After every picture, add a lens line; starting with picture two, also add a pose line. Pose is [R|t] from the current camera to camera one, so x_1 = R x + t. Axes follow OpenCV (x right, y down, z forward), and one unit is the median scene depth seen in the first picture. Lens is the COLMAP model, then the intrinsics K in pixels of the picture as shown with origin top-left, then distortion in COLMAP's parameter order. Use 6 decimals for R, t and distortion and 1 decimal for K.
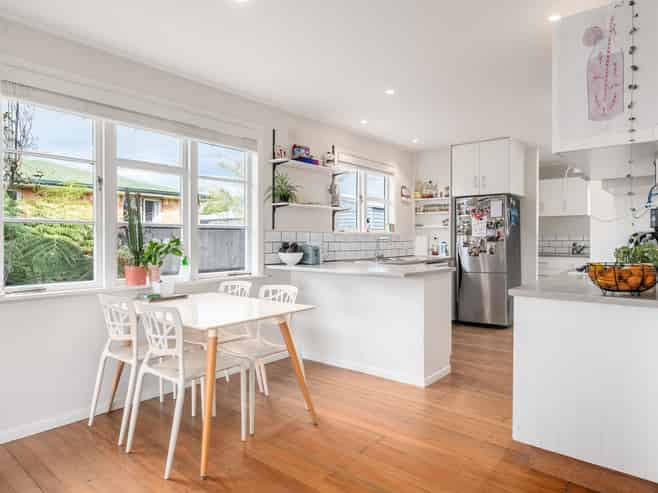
lens RADIAL K [[426.9, 0, 329.0], [0, 426.9, 246.5], [0, 0, 1]] dist [-0.000750, -0.000158]
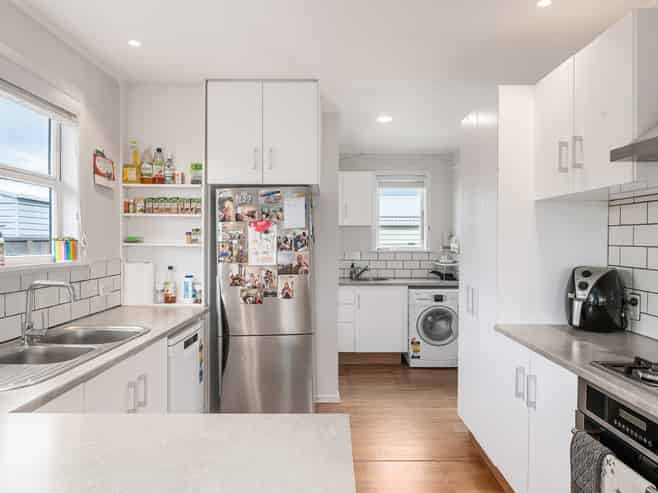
lens RADIAL K [[469.9, 0, 329.0], [0, 469.9, 246.5], [0, 0, 1]] dist [-0.002459, -0.001118]
pose [[0.768111, -0.007133, 0.640277, 0.049191], [0.009745, 0.999952, -0.000551, -0.043097], [-0.640242, 0.006663, 0.768144, 0.495519]]
